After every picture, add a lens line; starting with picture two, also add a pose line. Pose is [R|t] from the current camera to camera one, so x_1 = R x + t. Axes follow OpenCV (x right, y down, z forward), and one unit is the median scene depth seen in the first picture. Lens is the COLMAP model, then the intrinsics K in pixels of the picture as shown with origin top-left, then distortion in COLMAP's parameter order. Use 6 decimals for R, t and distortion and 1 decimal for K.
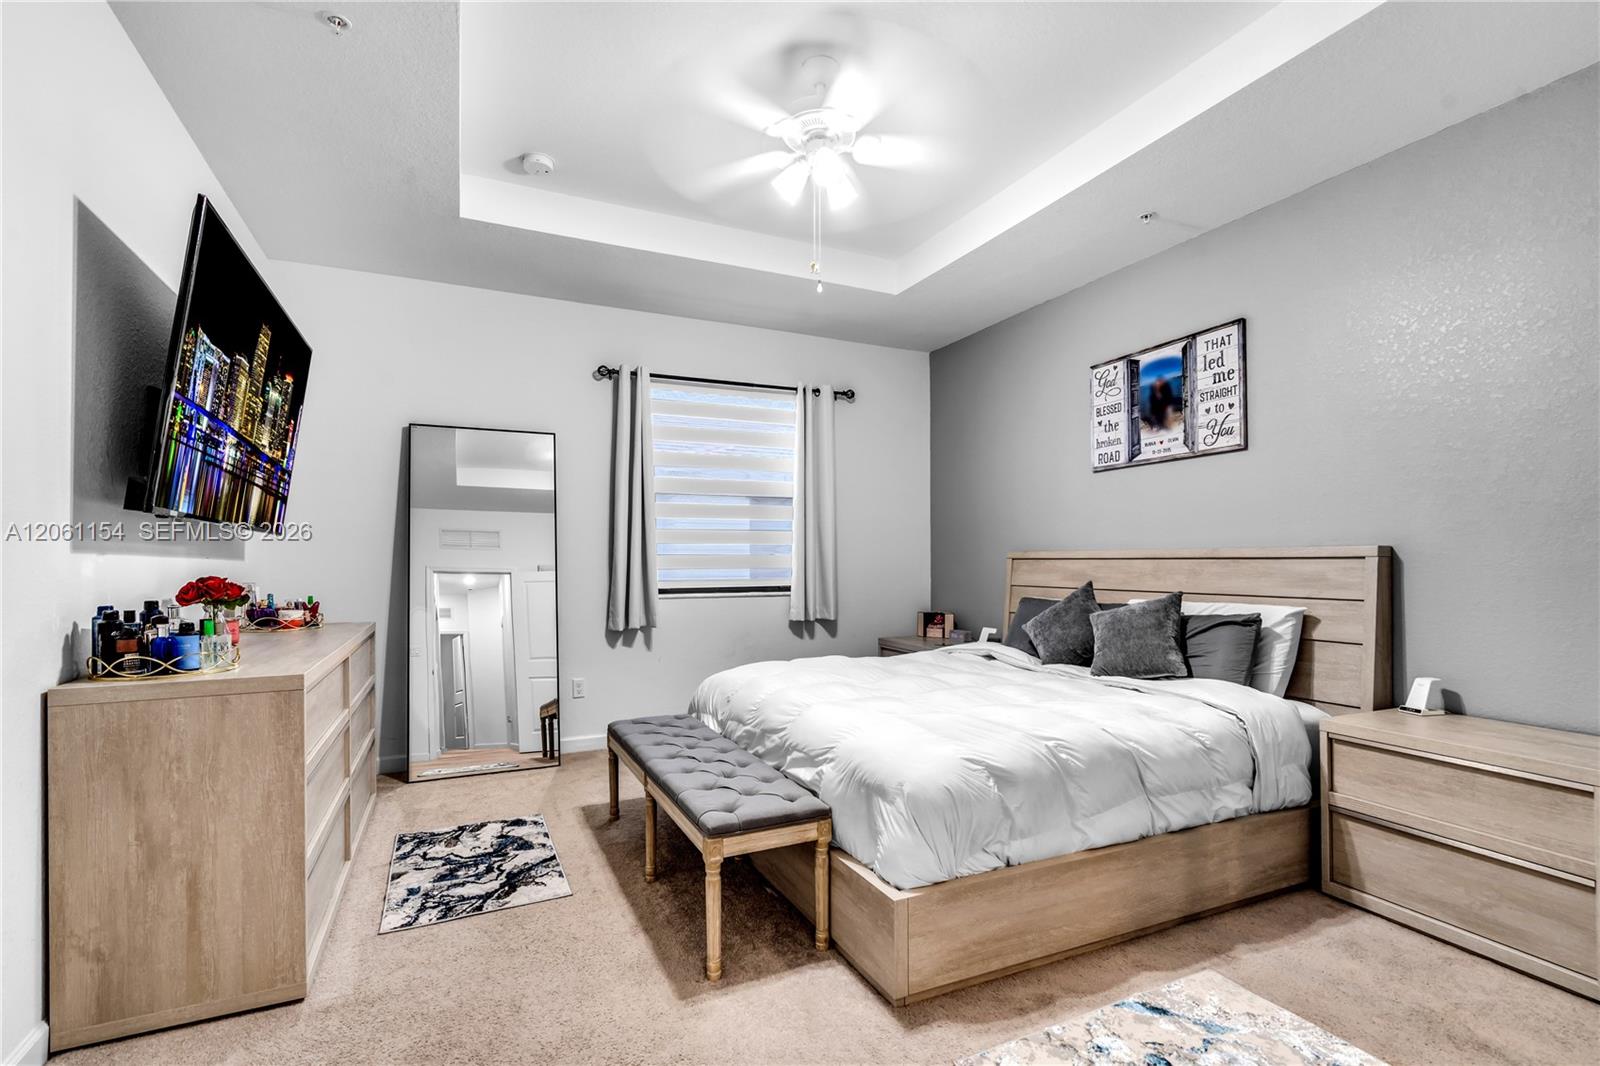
lens RADIAL K [[749.7, 0, 806.0], [0, 749.7, 548.2], [0, 0, 1]] dist [-0.001100, -0.000122]
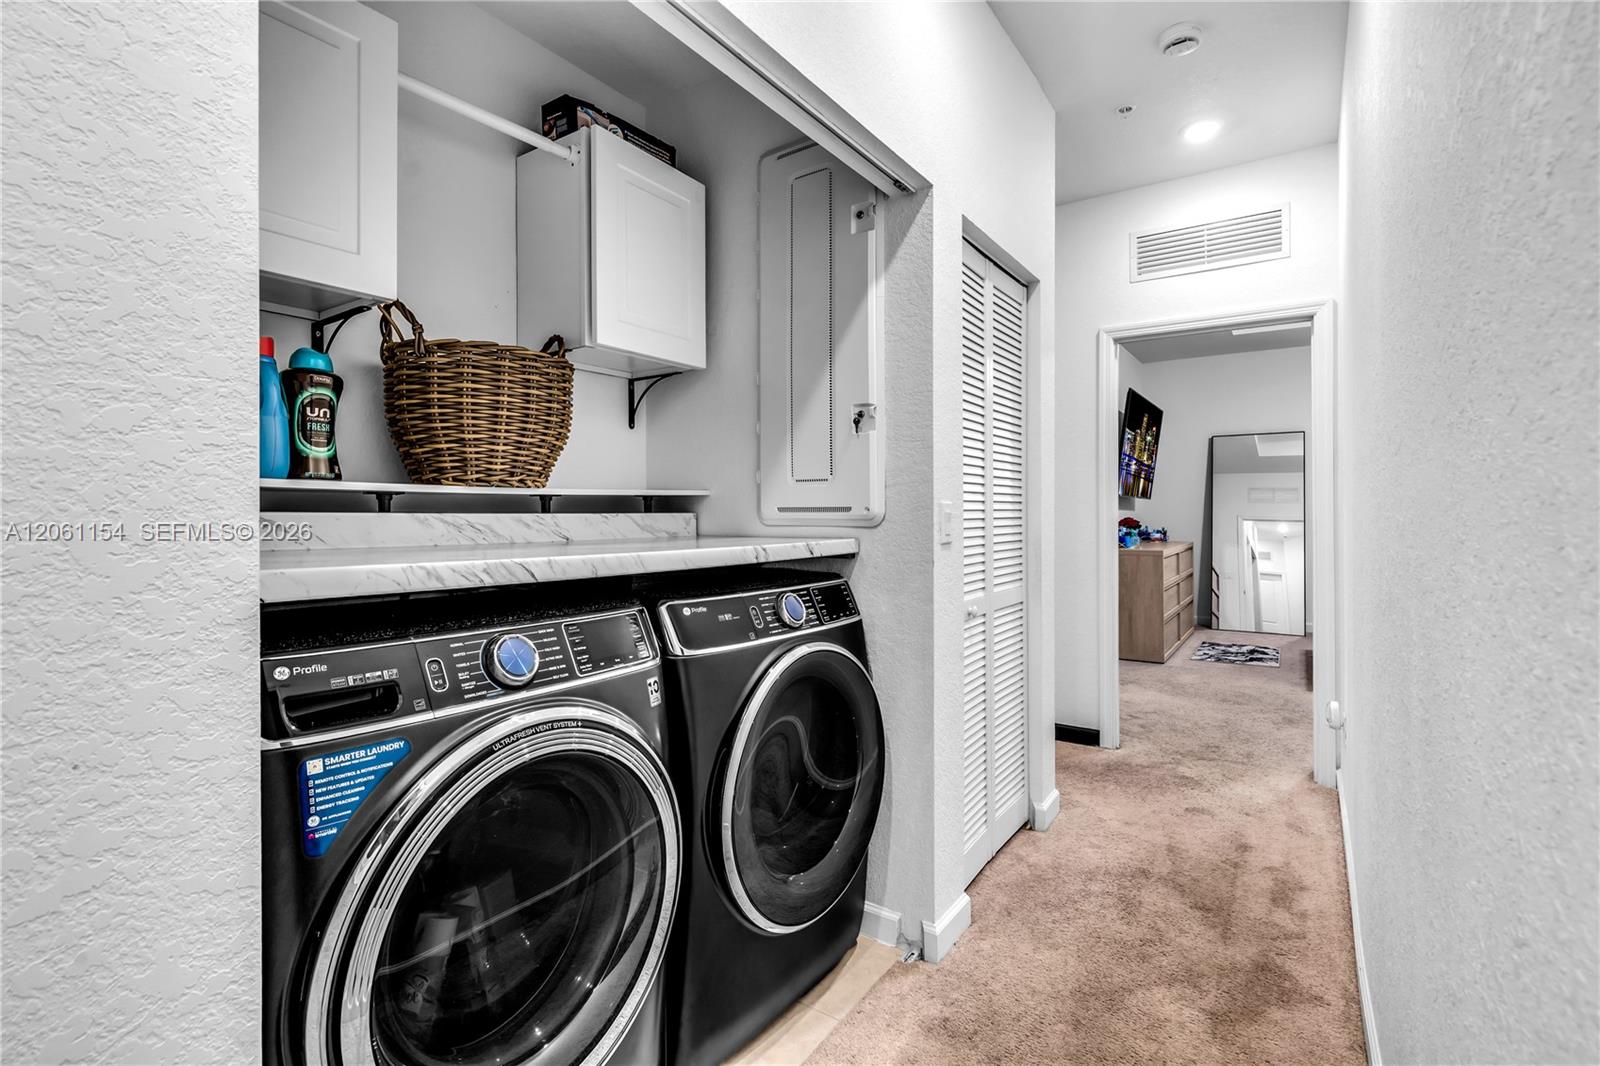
lens RADIAL K [[749.7, 0, 804.9], [0, 749.7, 525.1], [0, 0, 1]] dist [-0.001100, -0.000122]
pose [[0.520458, 0.014890, -0.853757, 0.656634], [0.013822, 0.999570, 0.025859, -0.012556], [0.853775, -0.025259, 0.520028, -1.023843]]
